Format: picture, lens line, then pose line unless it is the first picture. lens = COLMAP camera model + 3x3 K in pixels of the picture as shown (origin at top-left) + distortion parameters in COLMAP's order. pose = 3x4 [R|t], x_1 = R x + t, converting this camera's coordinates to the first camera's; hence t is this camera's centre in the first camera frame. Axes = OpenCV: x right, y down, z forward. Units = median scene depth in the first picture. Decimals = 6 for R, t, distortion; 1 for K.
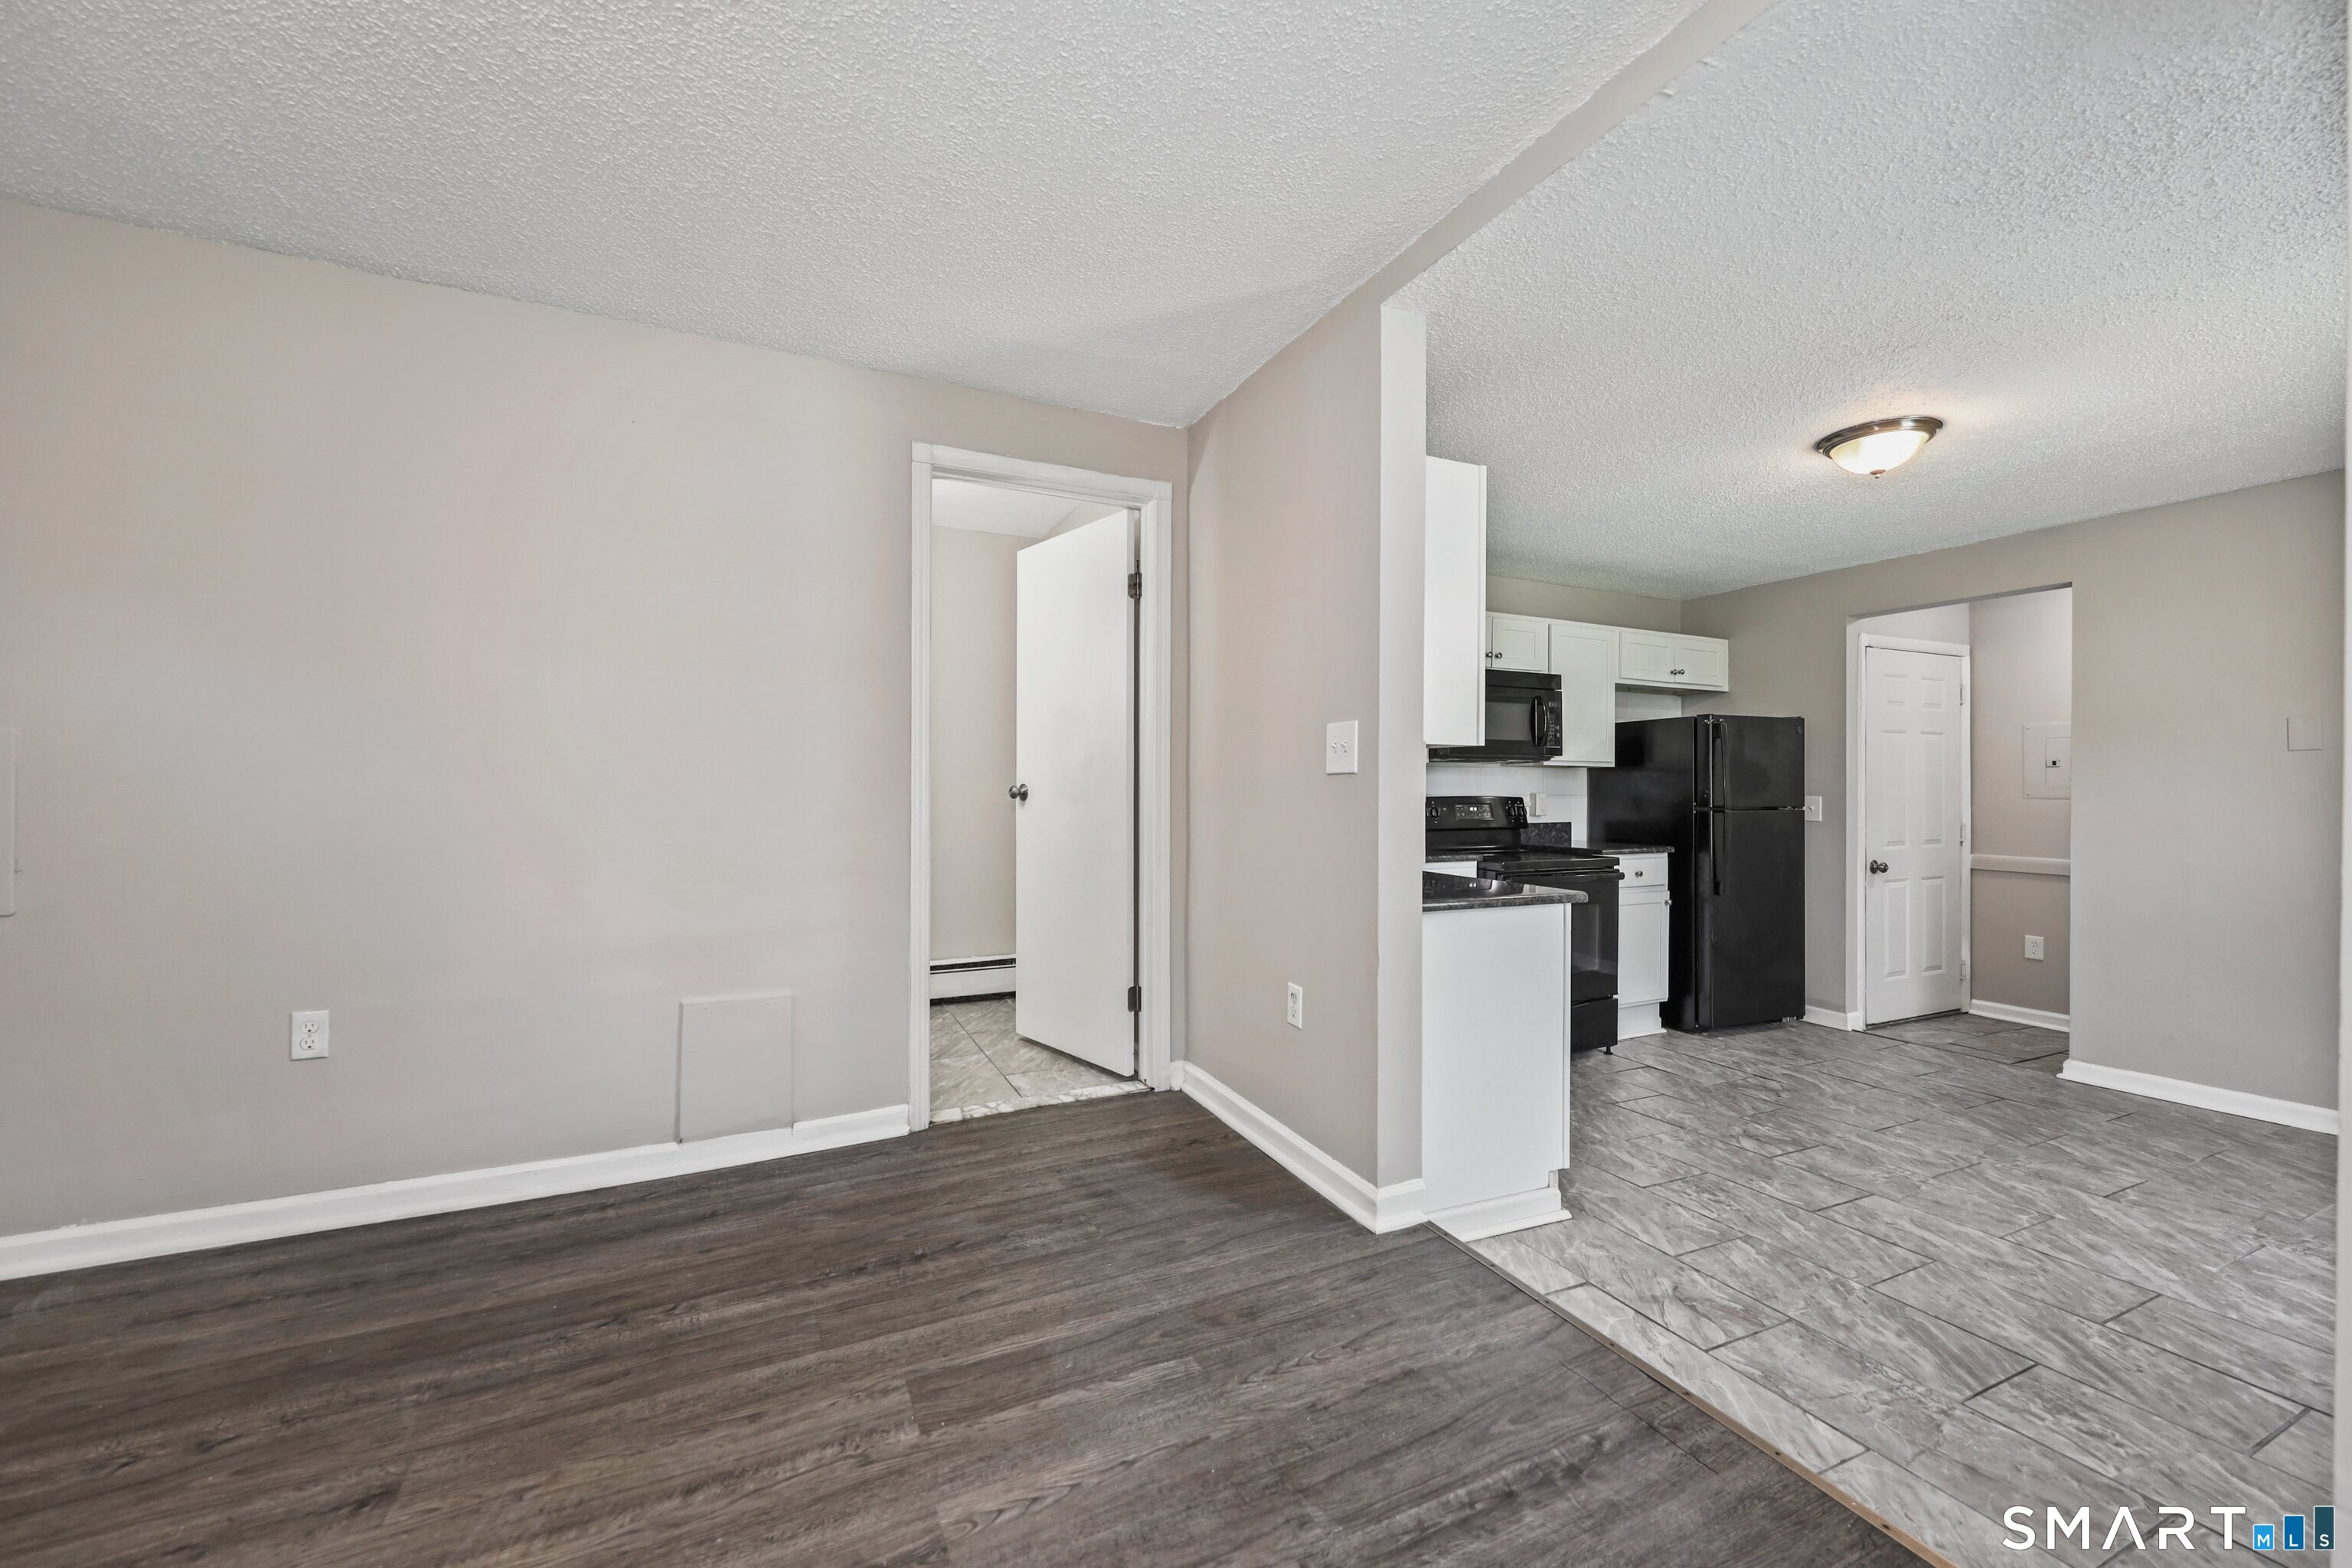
lens RADIAL K [[901.0, 0, 1161.2], [0, 901.0, 781.1], [0, 0, 1]] dist [0.000387, 0.000477]
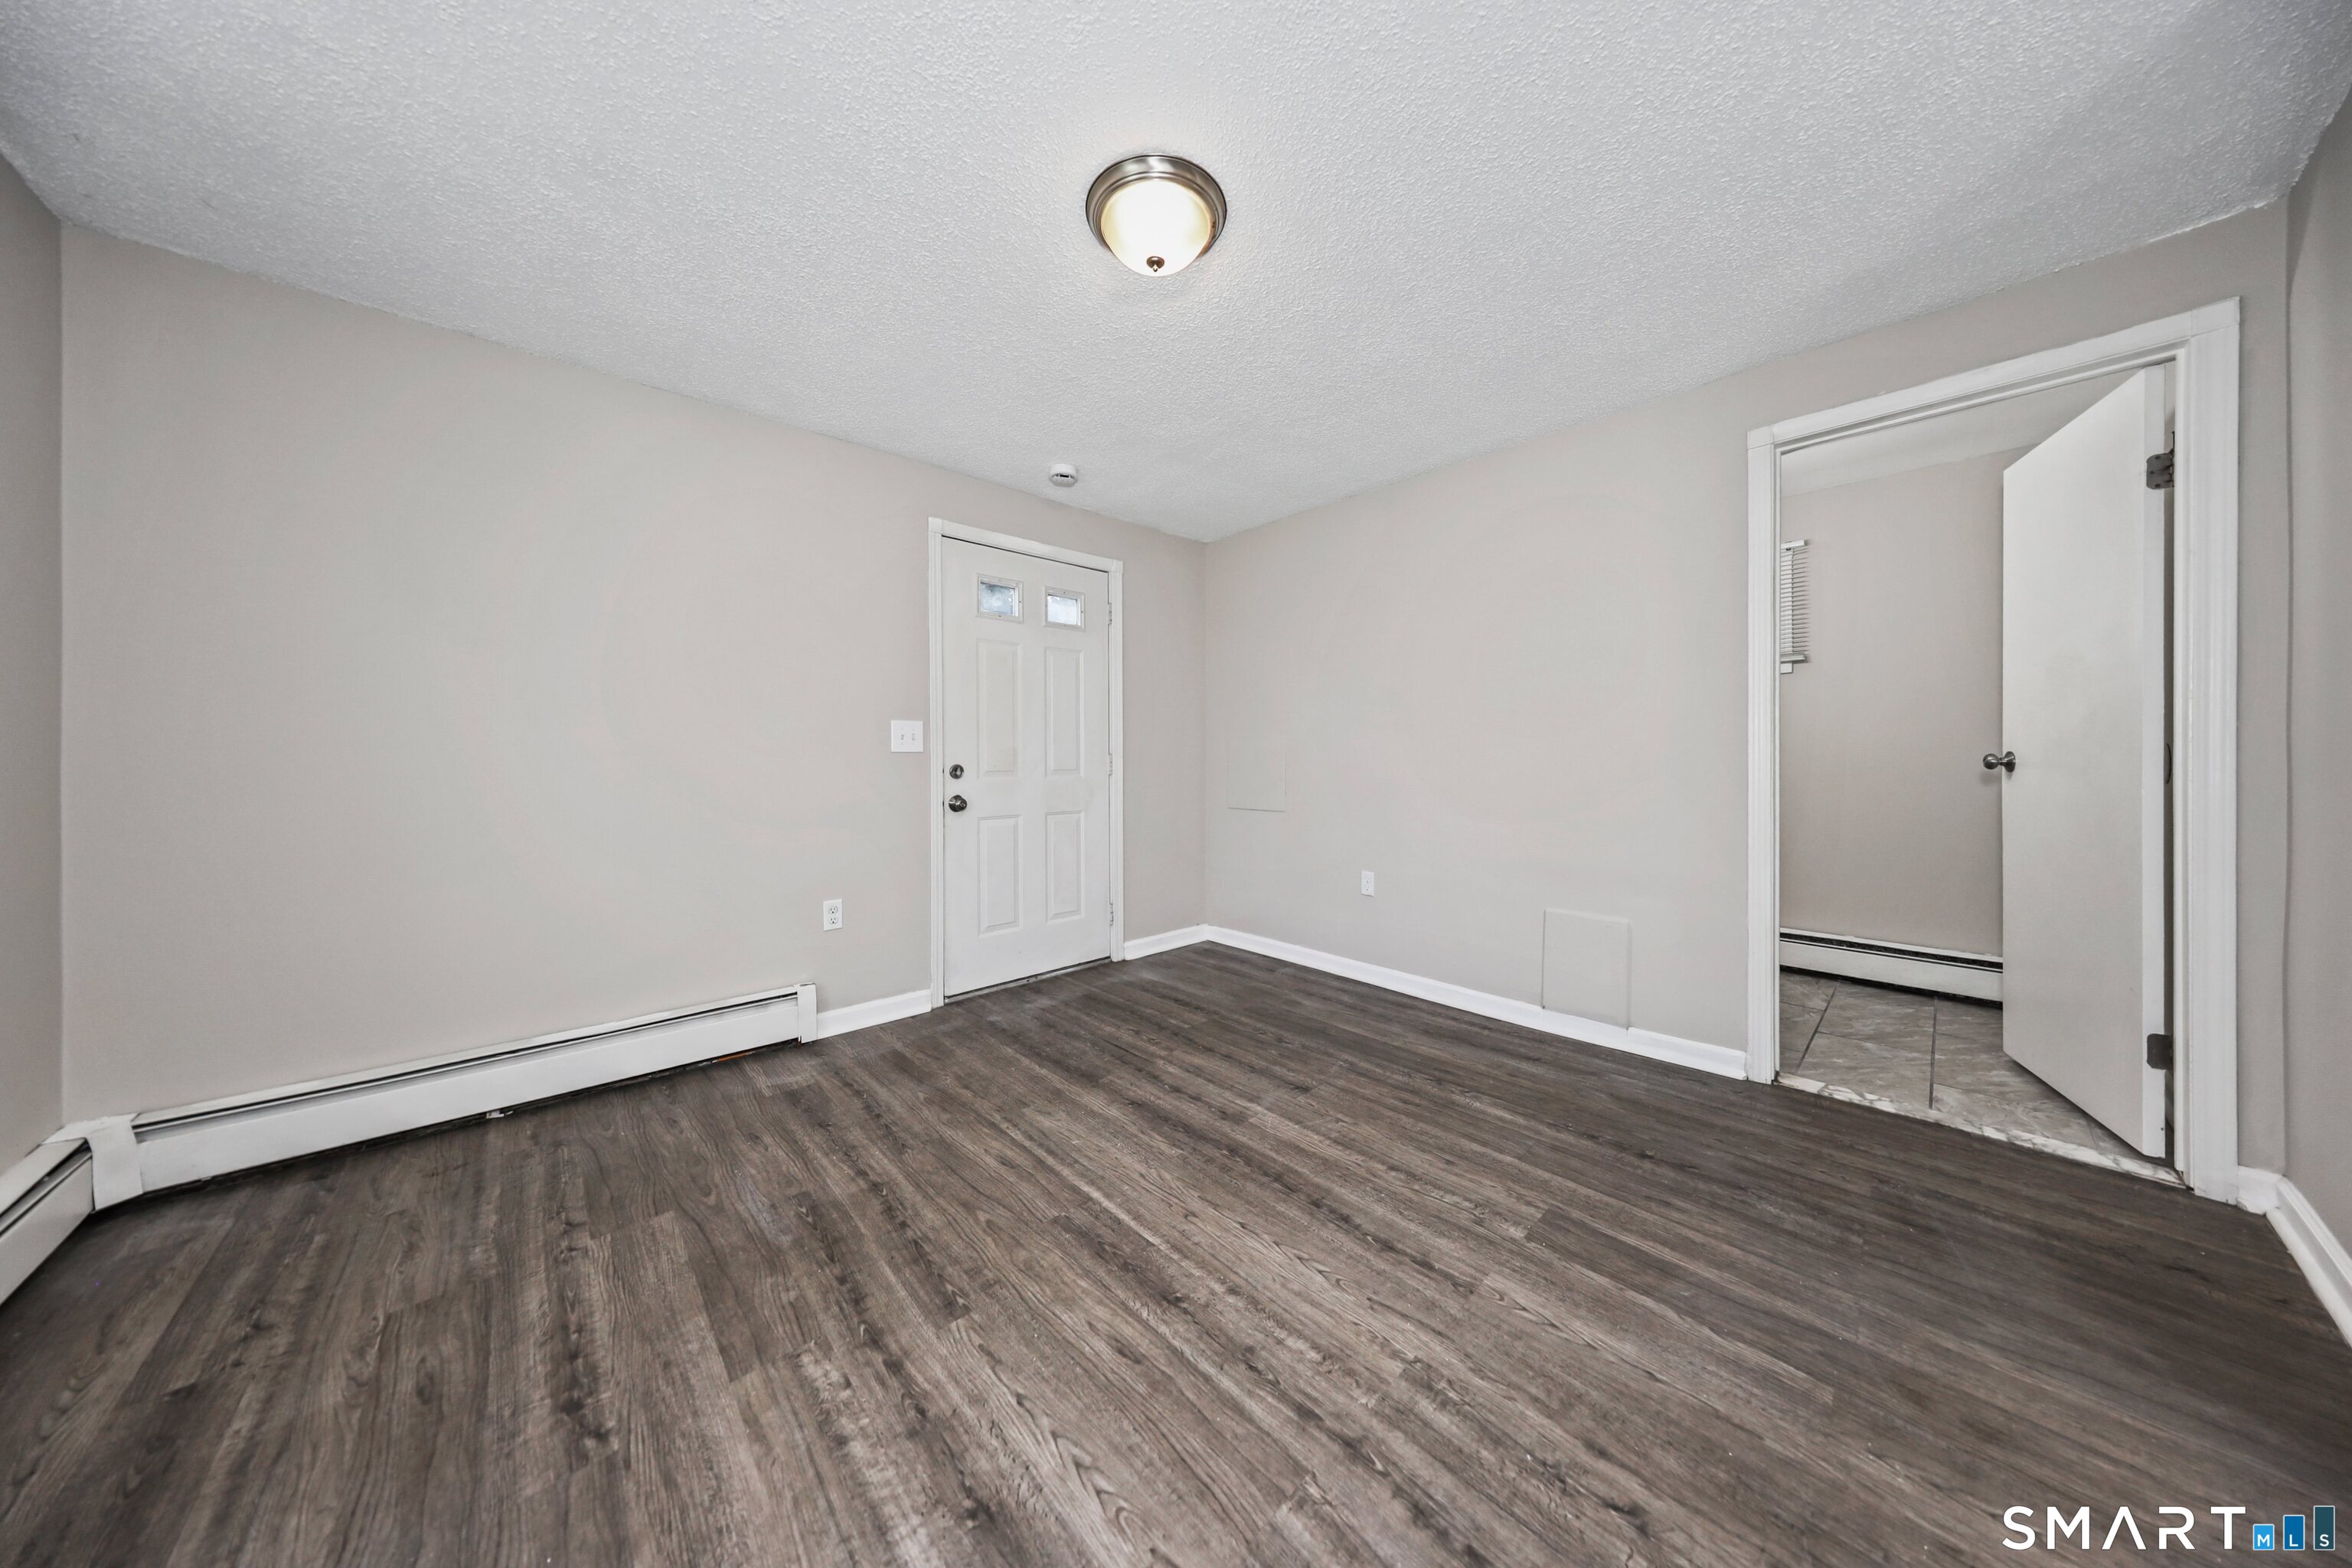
lens RADIAL K [[684.5, 0, 1162.1], [0, 684.5, 761.1], [0, 0, 1]] dist [-0.000323, 0.000150]
pose [[0.302262, 0.000533, -0.953225, 0.358317], [0.008505, 0.999959, 0.003256, 0.003675], [0.953187, -0.009091, 0.302245, 0.120442]]
